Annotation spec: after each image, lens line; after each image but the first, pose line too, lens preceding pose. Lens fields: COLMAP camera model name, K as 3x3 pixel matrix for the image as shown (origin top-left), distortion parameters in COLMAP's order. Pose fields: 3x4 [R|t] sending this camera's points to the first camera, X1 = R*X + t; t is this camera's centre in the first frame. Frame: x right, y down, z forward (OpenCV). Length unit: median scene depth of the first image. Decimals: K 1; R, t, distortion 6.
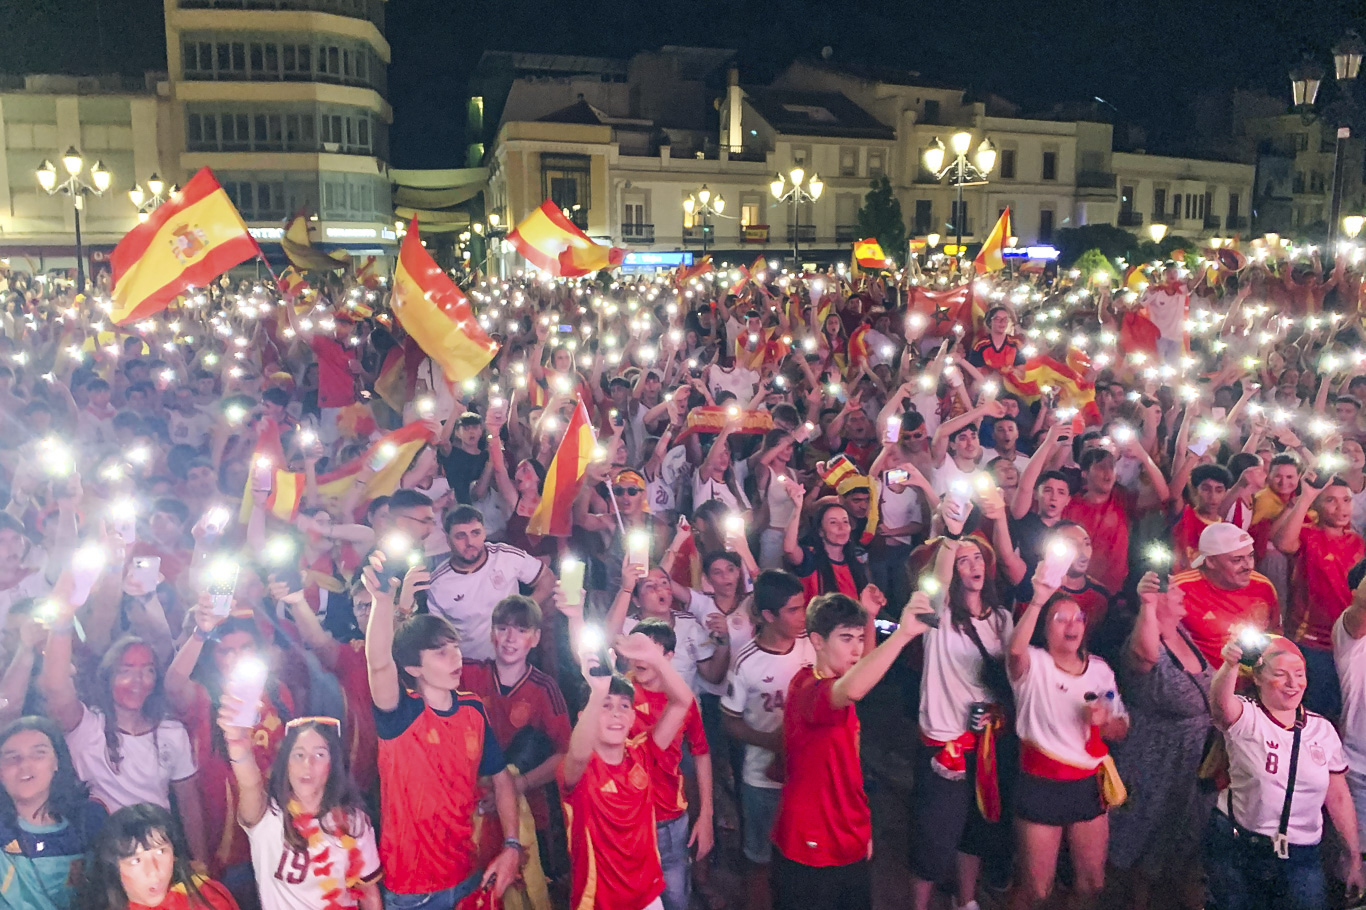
lens RADIAL K [[1044.7, 0, 671.6], [0, 1044.7, 397.1], [0, 0, 1]] dist [0.082978, -0.141147]
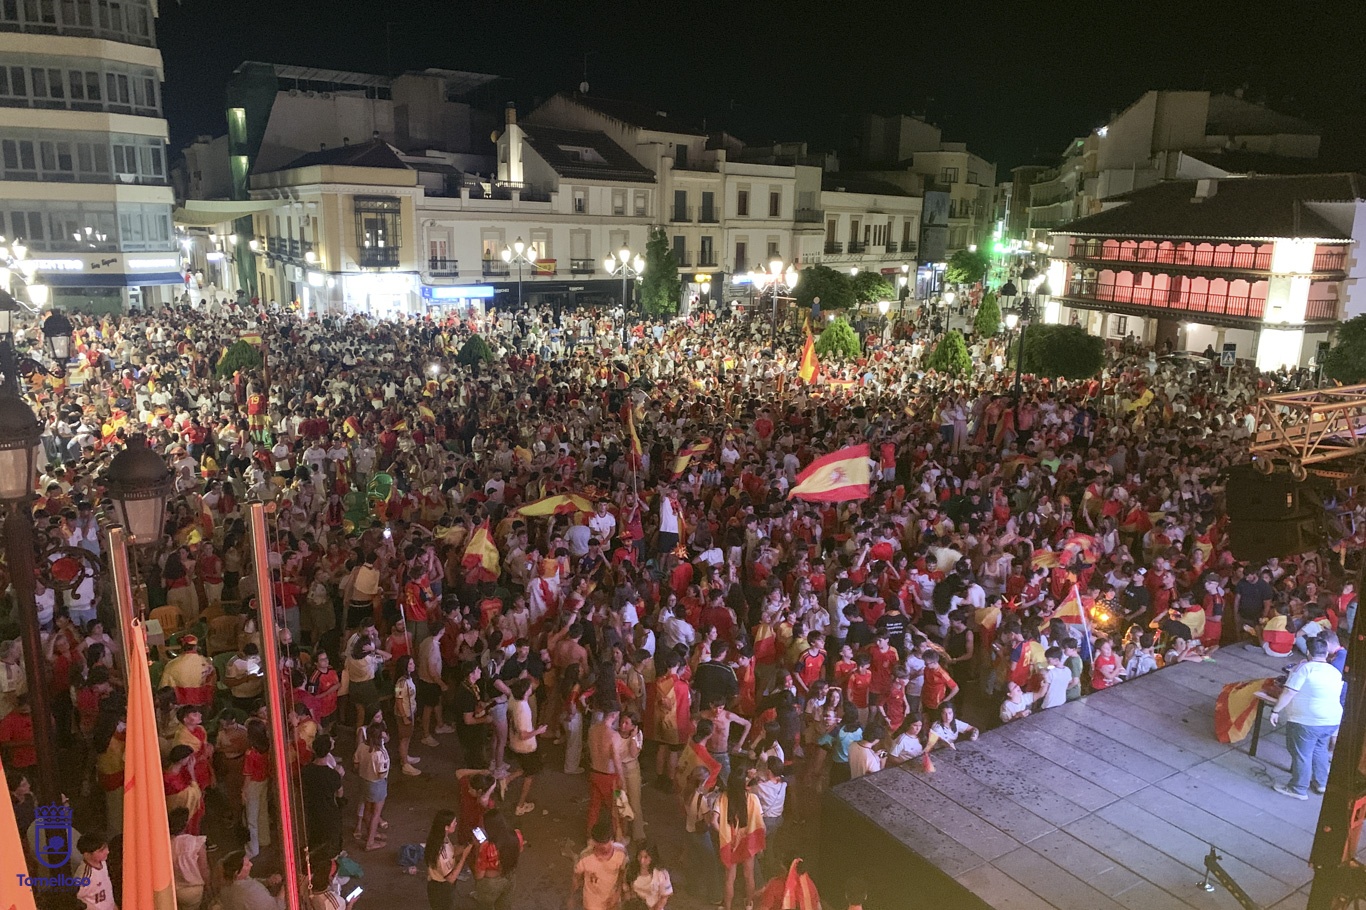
lens RADIAL K [[1051.7, 0, 702.3], [0, 1051.7, 489.4], [0, 0, 1]] dist [0.008138, 0.000365]
pose [[0.948388, -0.053300, 0.312600, -0.123630], [0.015082, 0.992239, 0.123424, -0.054102], [-0.316753, -0.112339, 0.941832, -0.148246]]
